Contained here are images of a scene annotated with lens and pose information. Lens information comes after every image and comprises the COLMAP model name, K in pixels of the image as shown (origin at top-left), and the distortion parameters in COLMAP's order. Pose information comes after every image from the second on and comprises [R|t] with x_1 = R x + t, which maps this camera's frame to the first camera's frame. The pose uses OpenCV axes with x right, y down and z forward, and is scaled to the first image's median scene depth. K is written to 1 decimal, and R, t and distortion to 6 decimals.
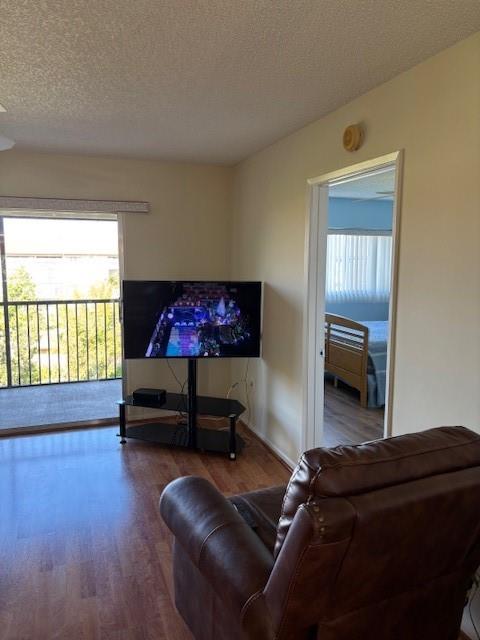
lens RADIAL K [[535.0, 0, 239.6], [0, 535.0, 311.8], [0, 0, 1]] dist [0.079248, 0.001766]
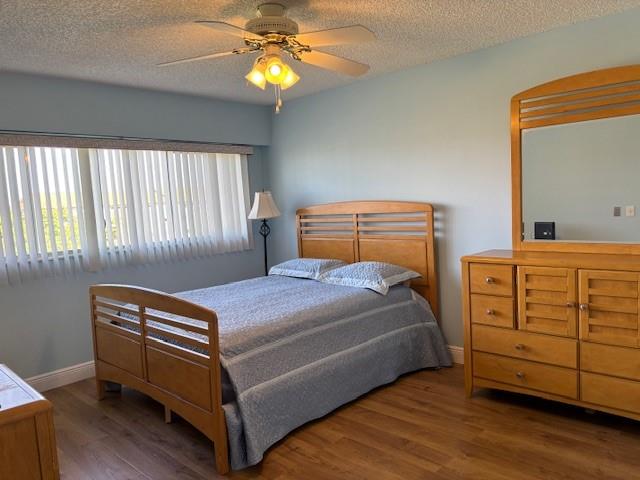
lens RADIAL K [[473.8, 0, 321.7], [0, 473.8, 236.8], [0, 0, 1]] dist [0.058069, -0.060590]
pose [[0.895226, -0.106694, 0.432650, 0.141676], [0.112320, 0.993592, 0.012617, -0.036540], [-0.431224, 0.037300, 0.901473, 0.542994]]
